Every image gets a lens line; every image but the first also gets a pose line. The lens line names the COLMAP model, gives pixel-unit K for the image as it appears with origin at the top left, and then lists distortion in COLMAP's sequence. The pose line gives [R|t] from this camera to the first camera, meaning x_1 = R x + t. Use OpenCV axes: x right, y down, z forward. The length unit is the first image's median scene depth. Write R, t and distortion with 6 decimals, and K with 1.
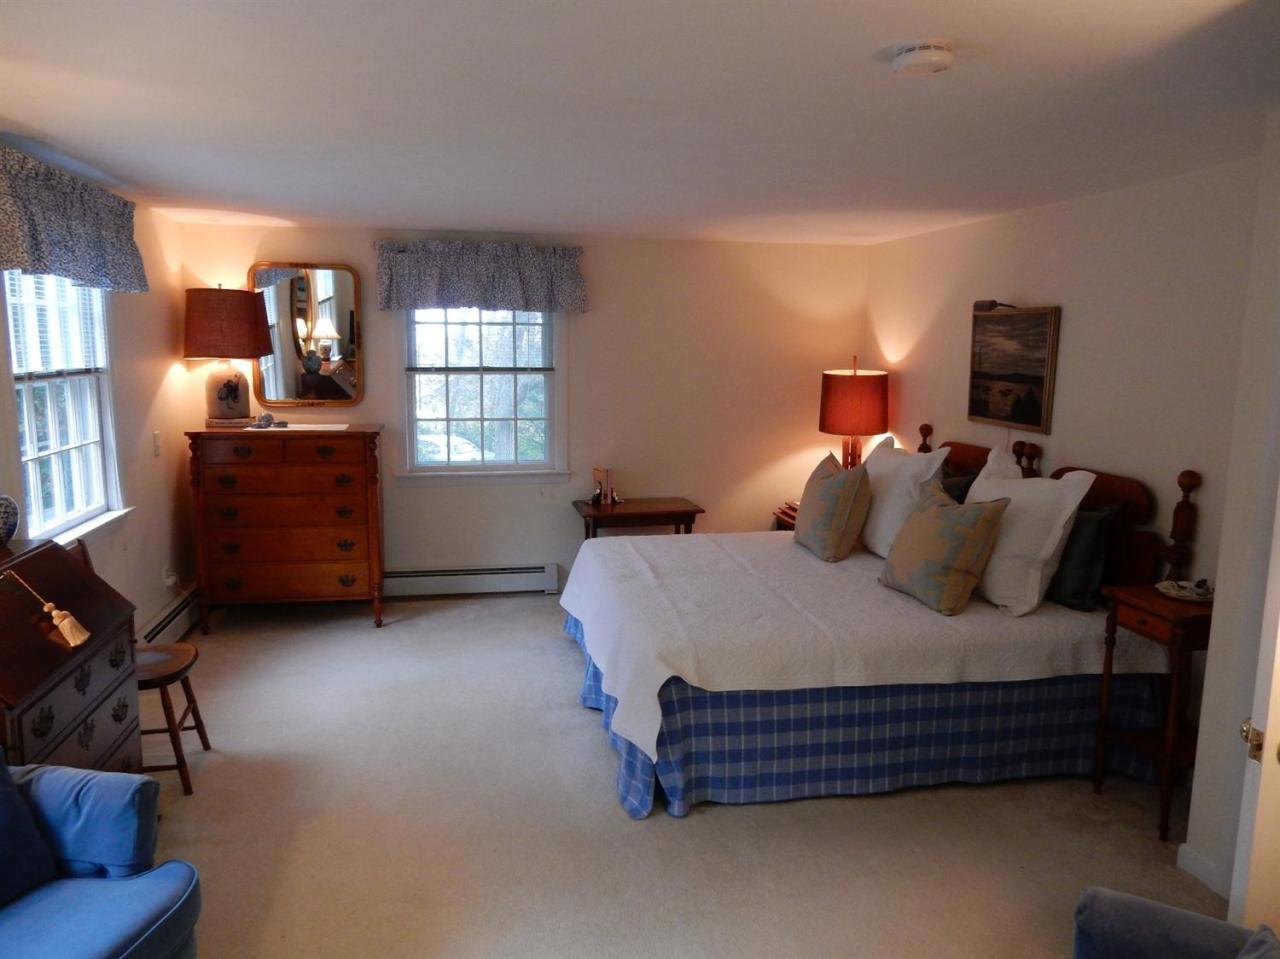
lens RADIAL K [[936.7, 0, 636.5], [0, 936.7, 482.4], [0, 0, 1]] dist [-0.002785, -0.000883]
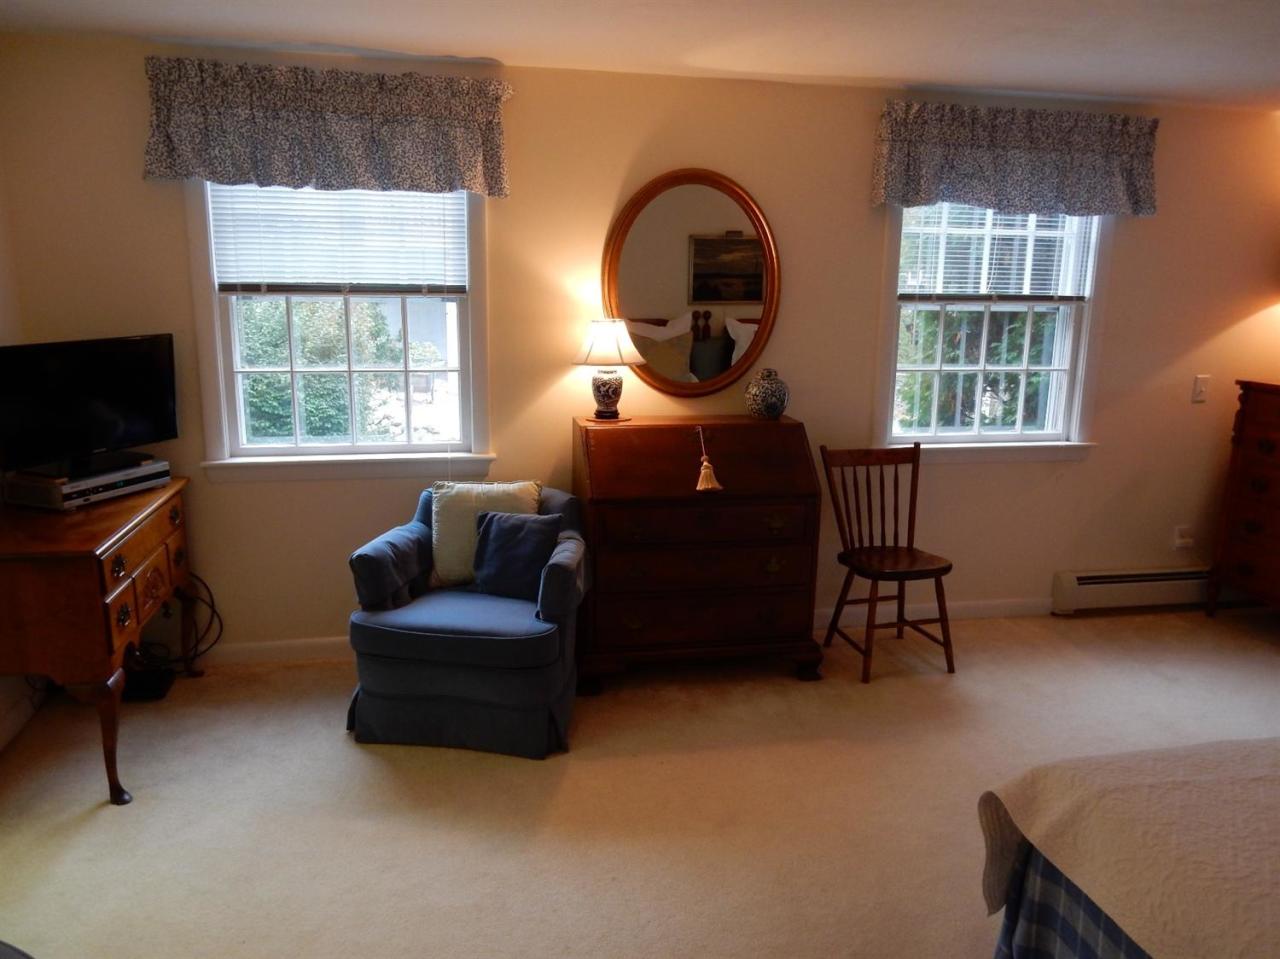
lens RADIAL K [[936.7, 0, 636.5], [0, 936.7, 482.4], [0, 0, 1]] dist [-0.002785, -0.000883]
pose [[0.023498, 0.204223, -0.978642, 0.341228], [-0.160844, 0.966932, 0.197917, -0.042230], [0.986700, 0.152758, 0.055569, 0.407932]]
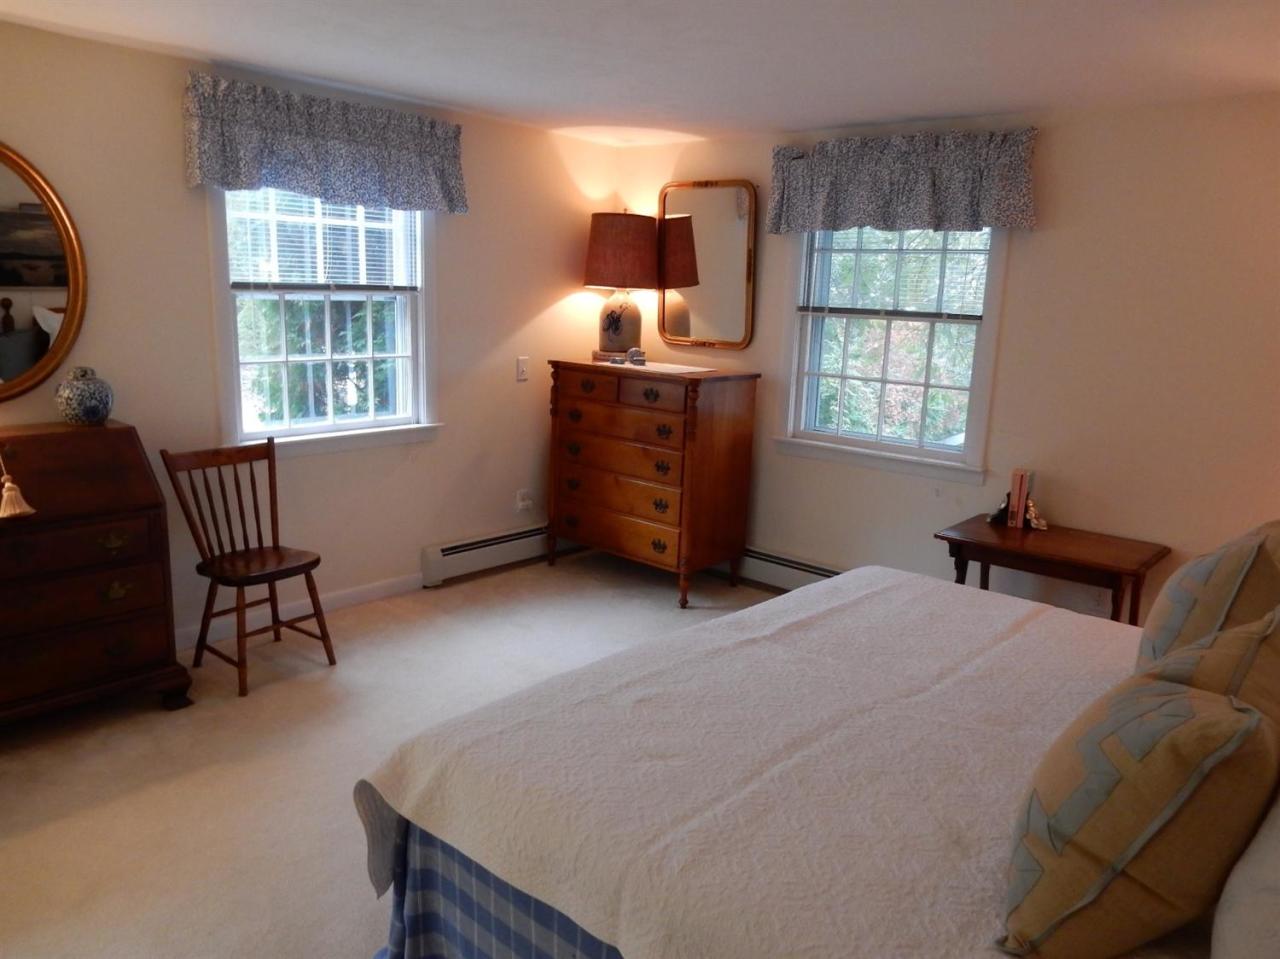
lens RADIAL K [[938.9, 0, 631.5], [0, 938.9, 482.9], [0, 0, 1]] dist [0.001053, 0.001759]
pose [[0.616221, 0.177211, -0.767378, 0.340454], [-0.144123, 0.983277, 0.111334, -0.047045], [0.774274, 0.041990, 0.631456, 0.426121]]
